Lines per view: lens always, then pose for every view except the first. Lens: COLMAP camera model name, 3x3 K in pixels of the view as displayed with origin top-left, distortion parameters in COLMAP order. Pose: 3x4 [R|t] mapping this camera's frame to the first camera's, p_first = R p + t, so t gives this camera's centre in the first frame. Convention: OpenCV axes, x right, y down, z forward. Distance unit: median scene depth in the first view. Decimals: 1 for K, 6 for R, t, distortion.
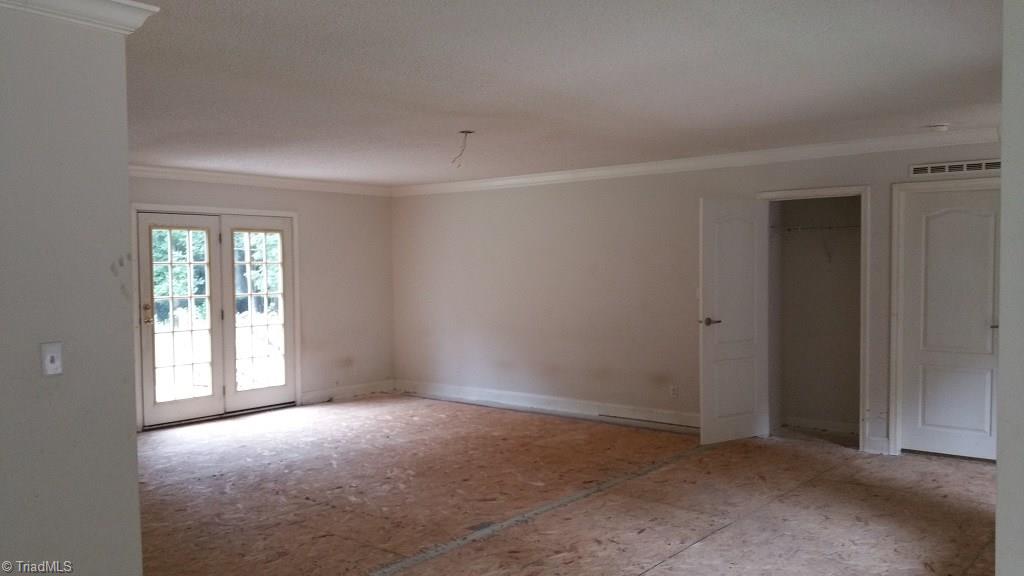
lens RADIAL K [[837.0, 0, 512.0], [0, 837.0, 288.0], [0, 0, 1]] dist [0.136157, -0.221355]
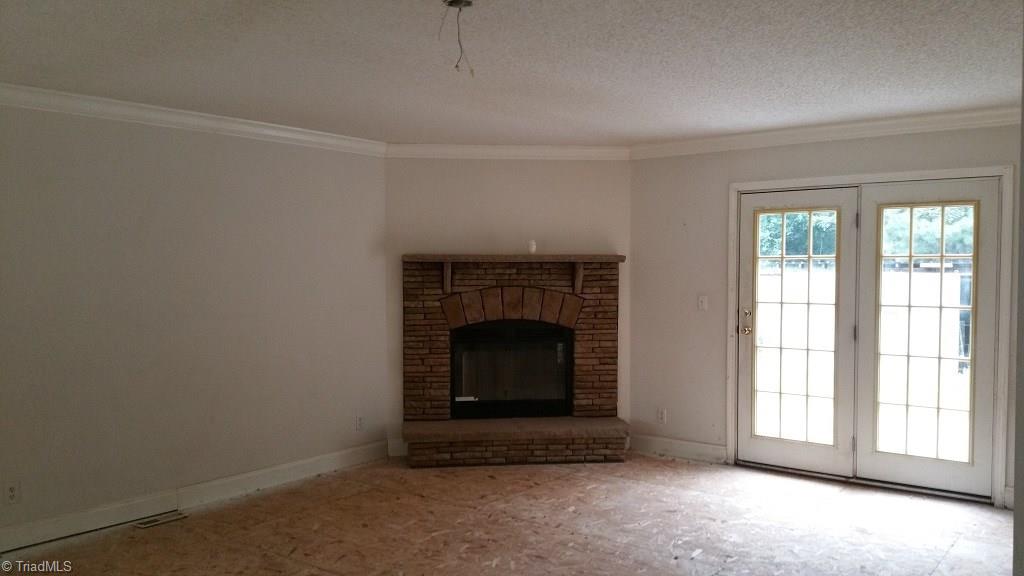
lens RADIAL K [[837.0, 0, 512.0], [0, 837.0, 288.0], [0, 0, 1]] dist [0.136157, -0.221355]
pose [[0.027169, 0.041882, -0.998753, 0.331207], [-0.024214, 0.998856, 0.041228, -0.025687], [0.999338, 0.023064, 0.028152, 0.704580]]
